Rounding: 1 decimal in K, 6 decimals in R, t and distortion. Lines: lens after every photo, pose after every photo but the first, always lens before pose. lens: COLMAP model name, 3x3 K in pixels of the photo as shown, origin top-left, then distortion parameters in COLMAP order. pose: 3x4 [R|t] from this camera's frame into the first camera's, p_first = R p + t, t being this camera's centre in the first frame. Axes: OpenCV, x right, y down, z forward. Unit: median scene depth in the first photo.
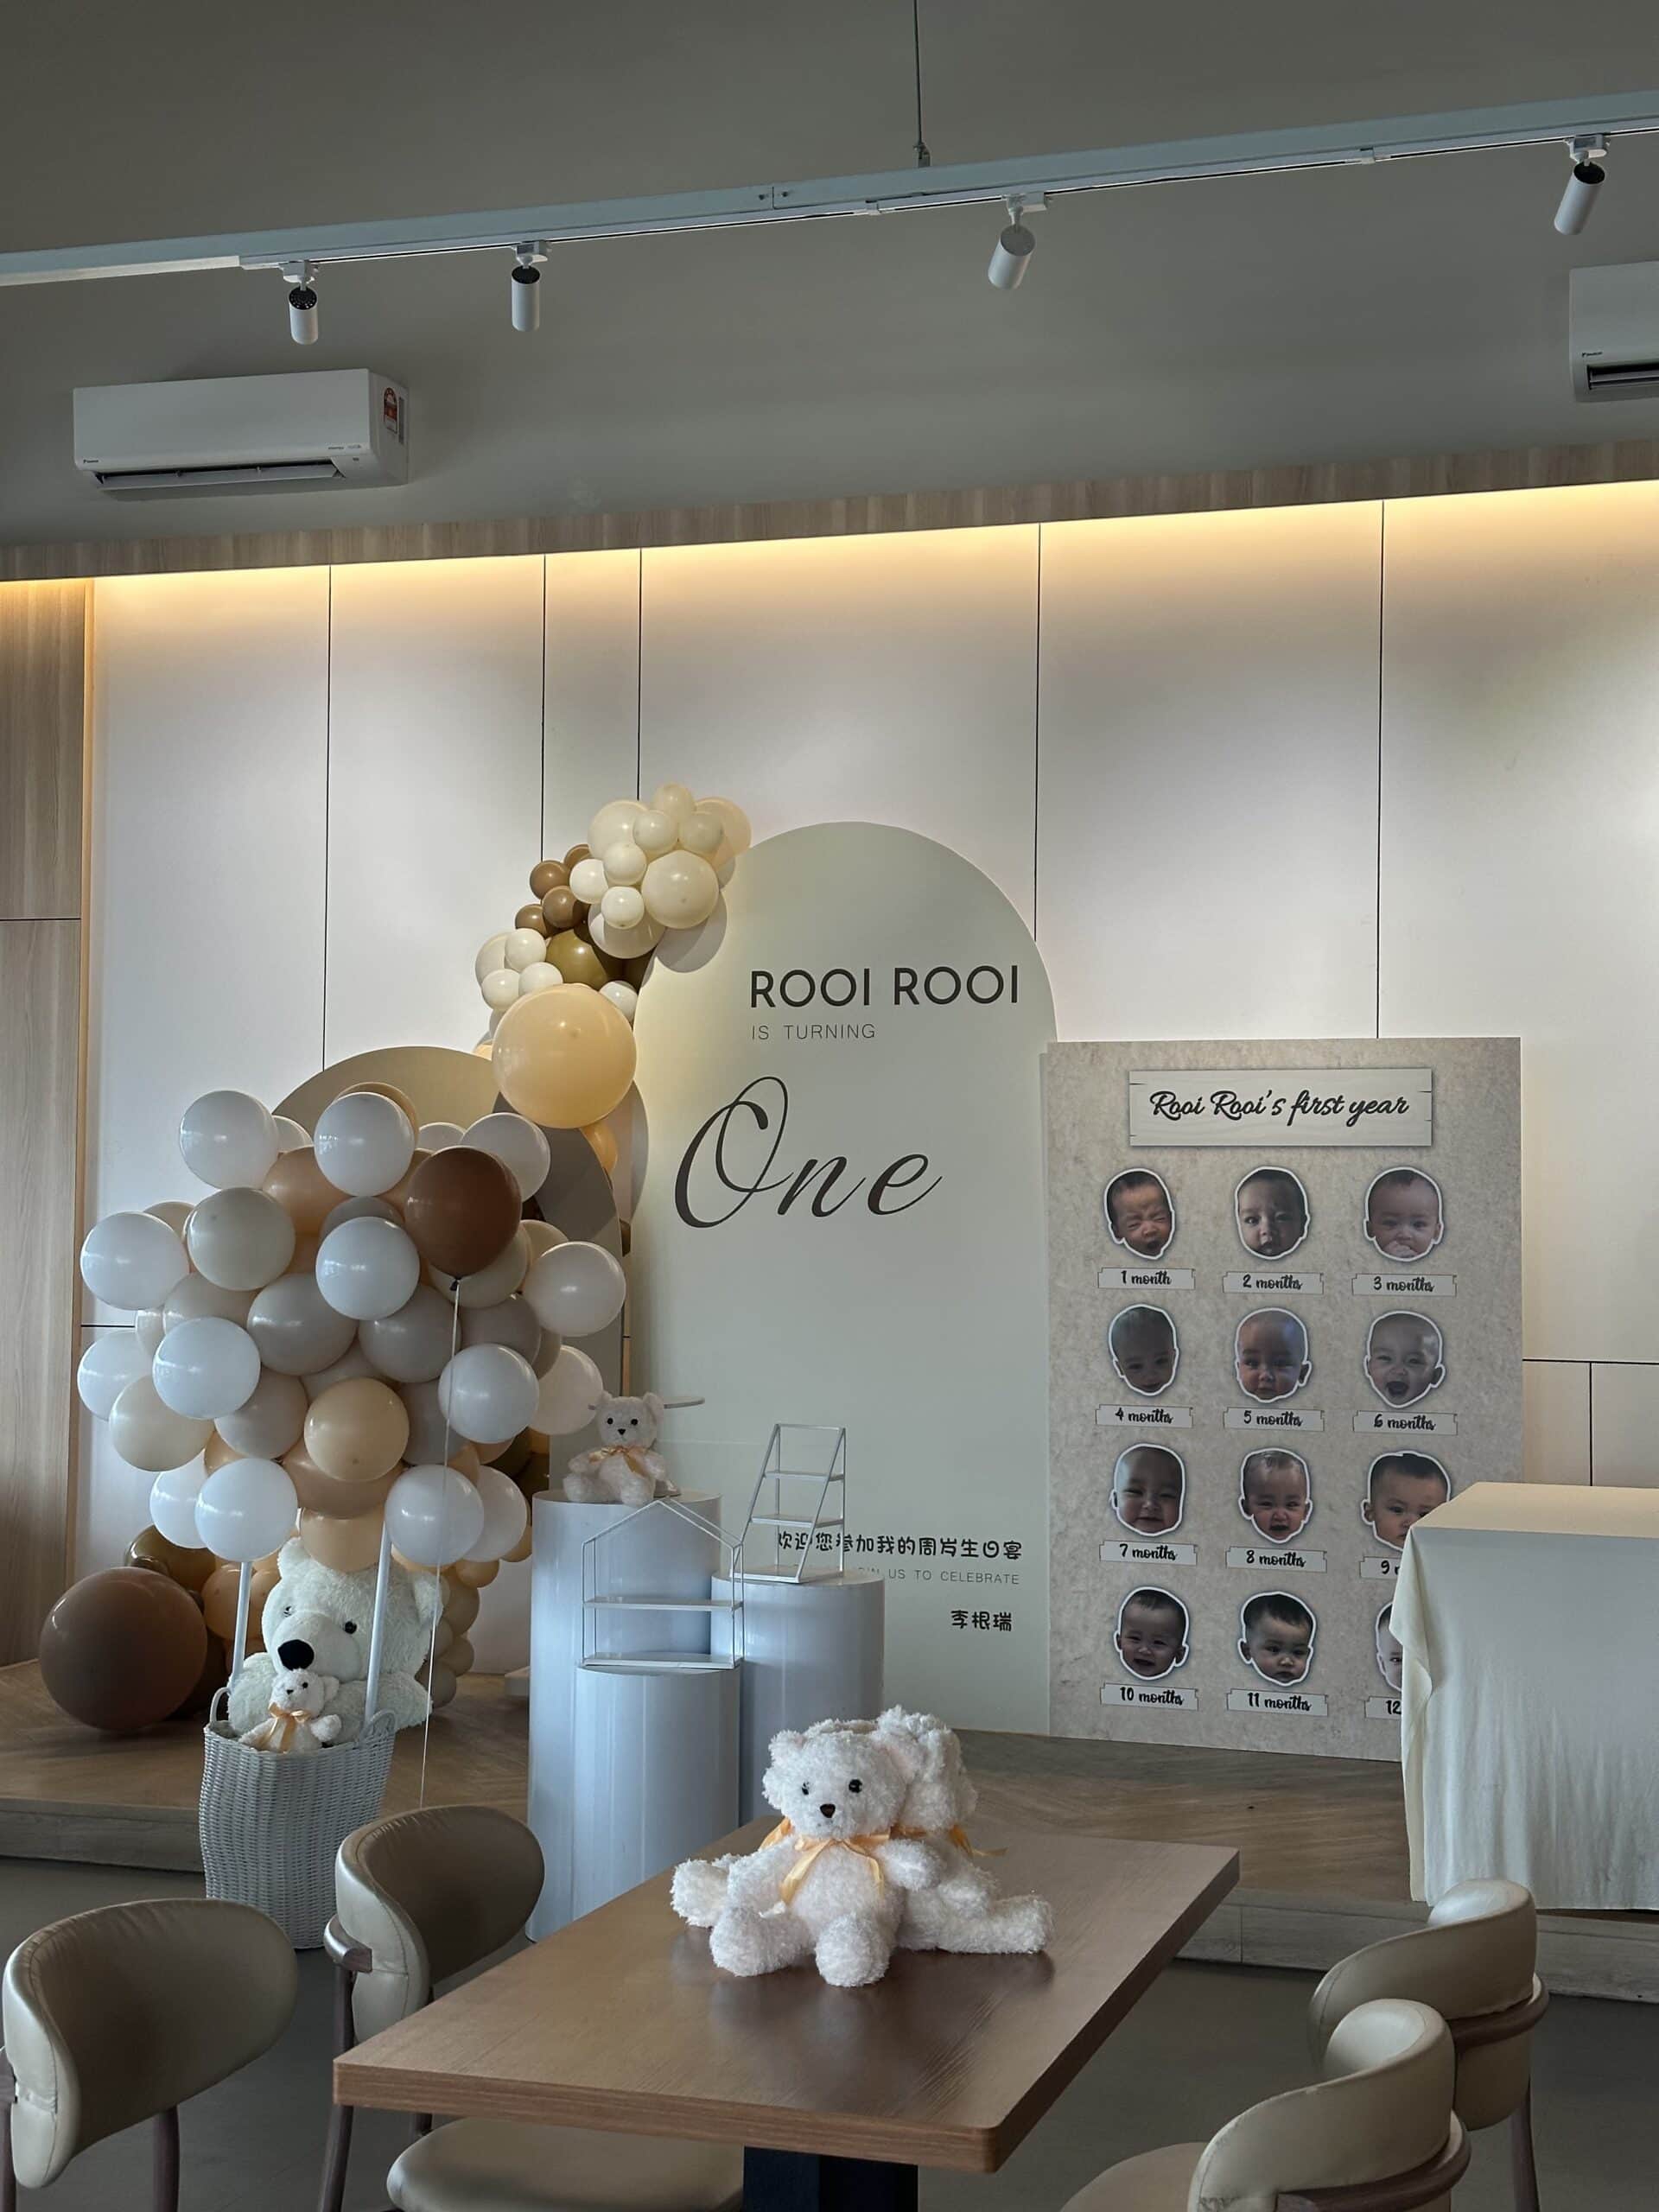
lens RADIAL K [[3090.5, 0, 840.4], [0, 3090.5, 1102.7], [0, 0, 1]] dist [0.080489, 0.000000]
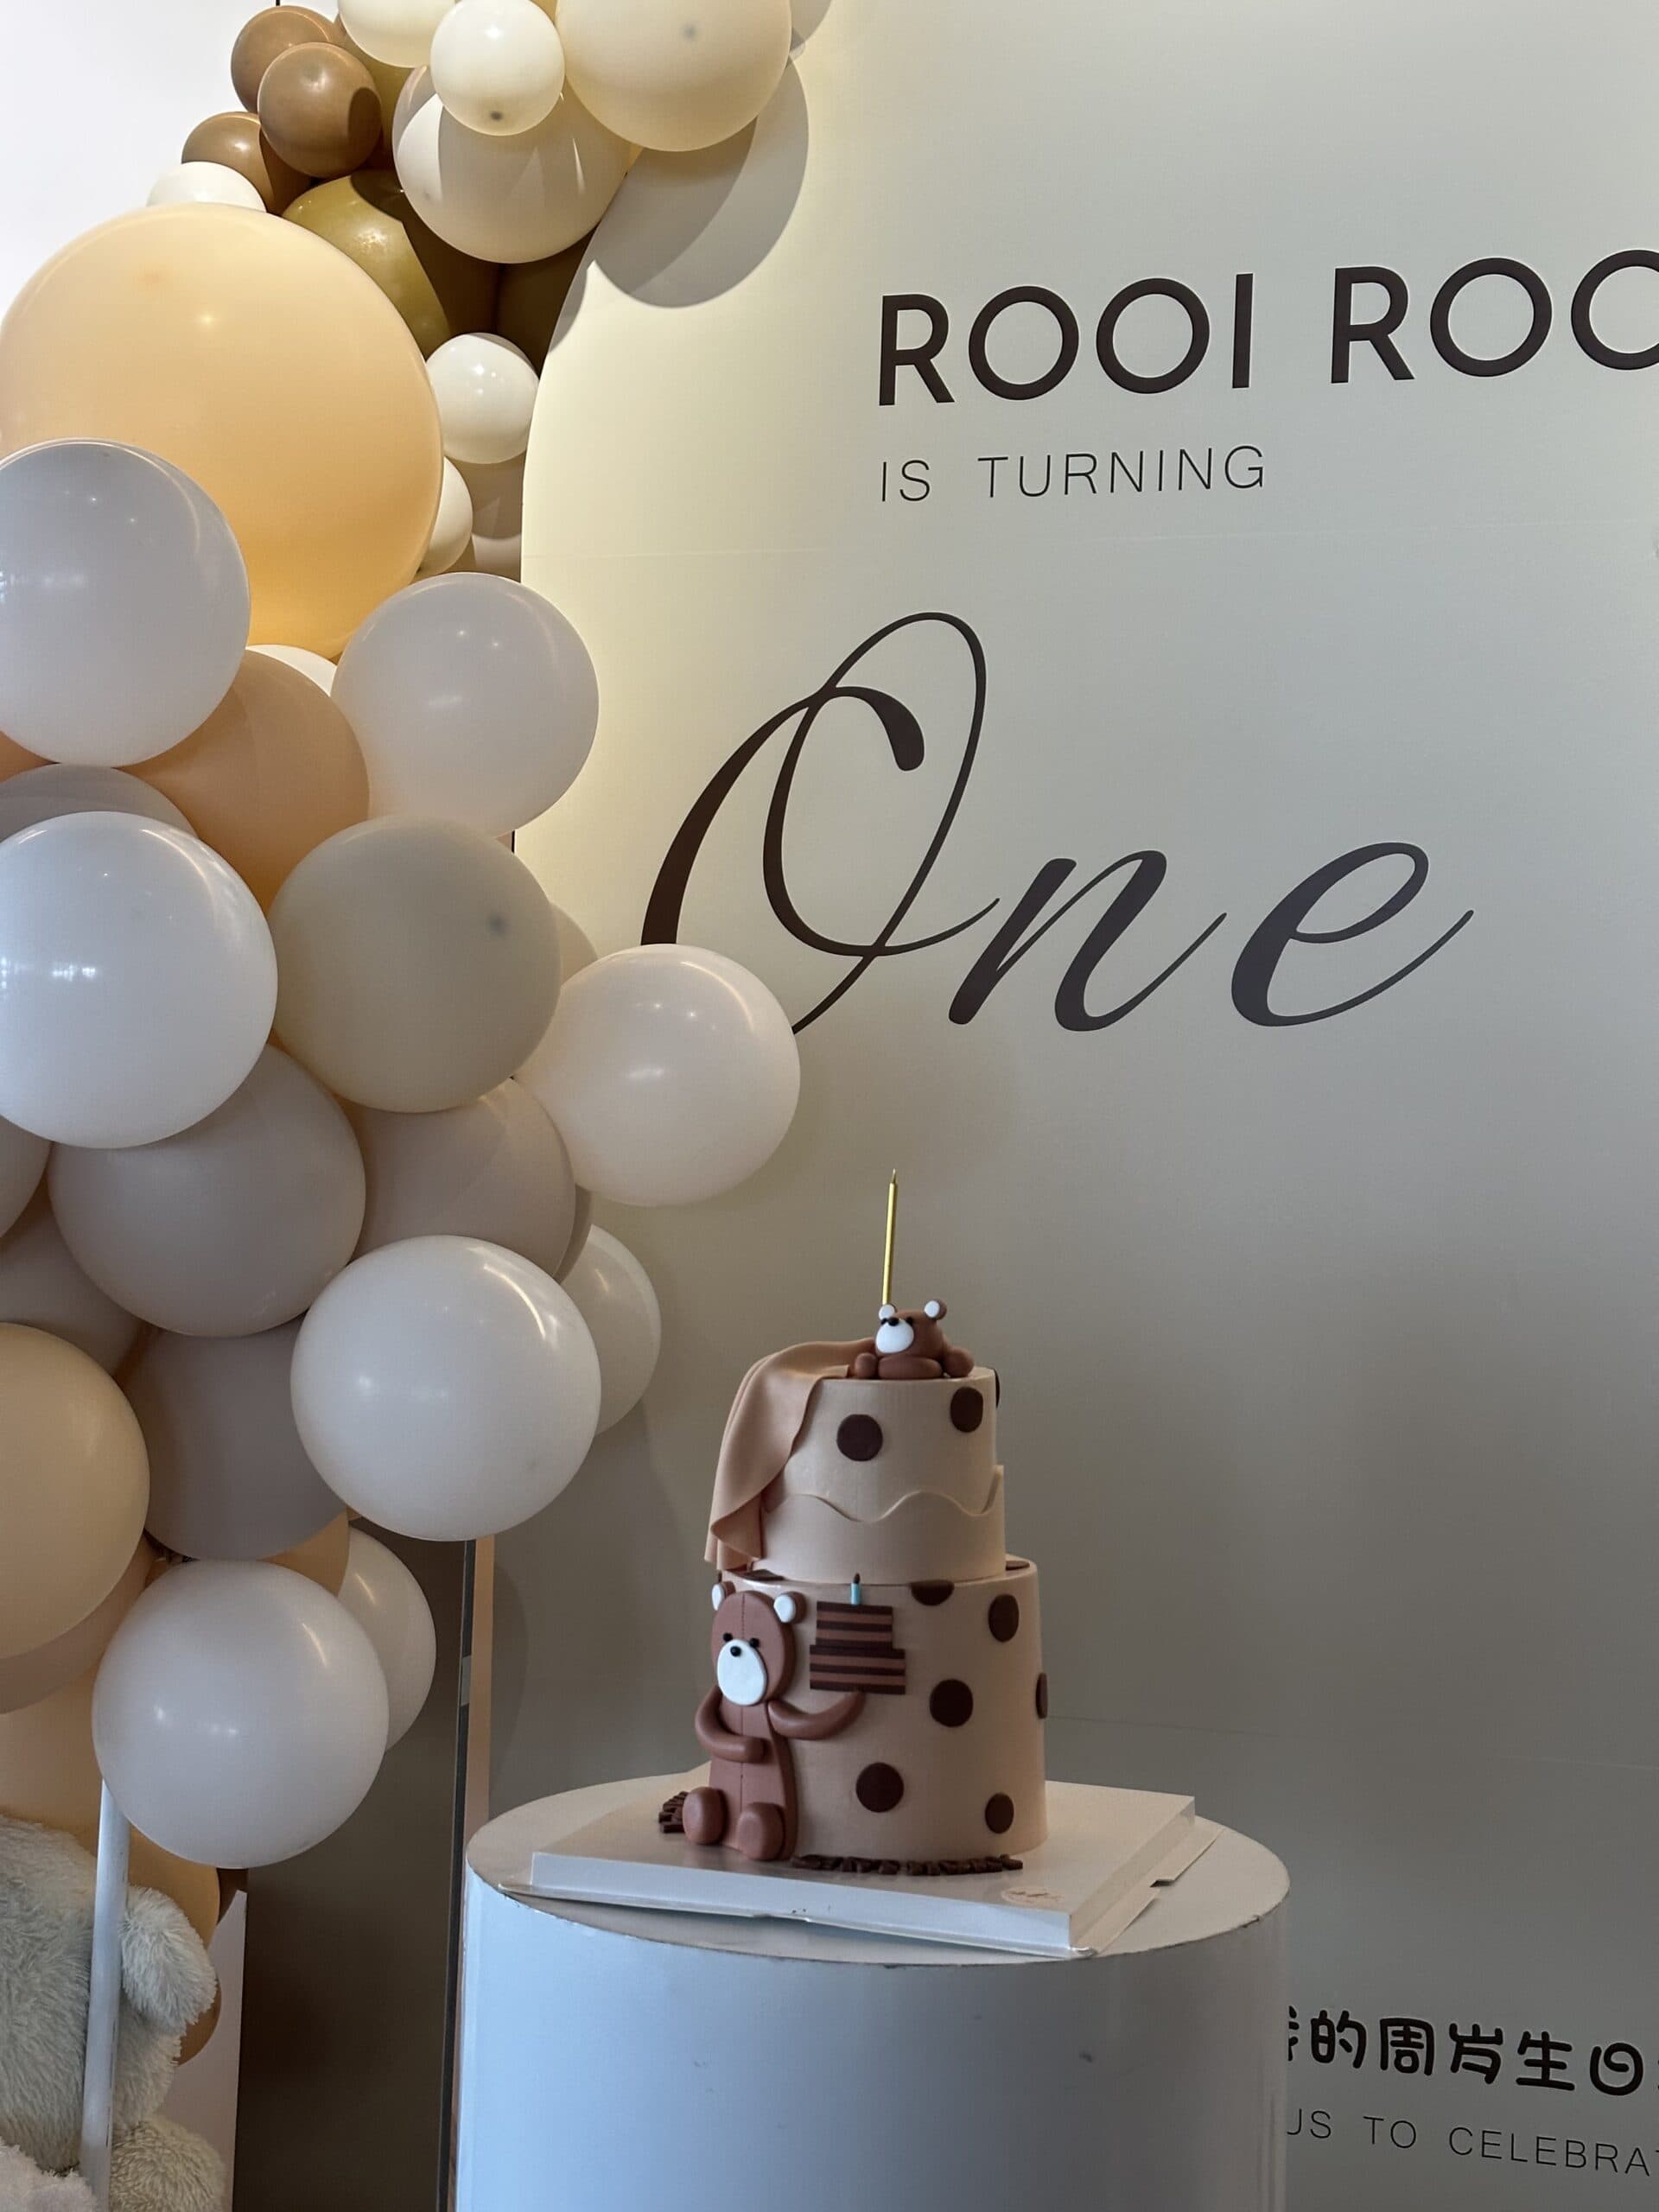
lens RADIAL K [[3090.5, 0, 833.6], [0, 3090.5, 1112.6], [0, 0, 1]] dist [0.080489, 0.000000]
pose [[0.998891, 0.019194, 0.042998, -0.046829], [-0.020582, 0.999274, 0.032067, 0.035247], [-0.042352, -0.032917, 0.998560, 0.662157]]
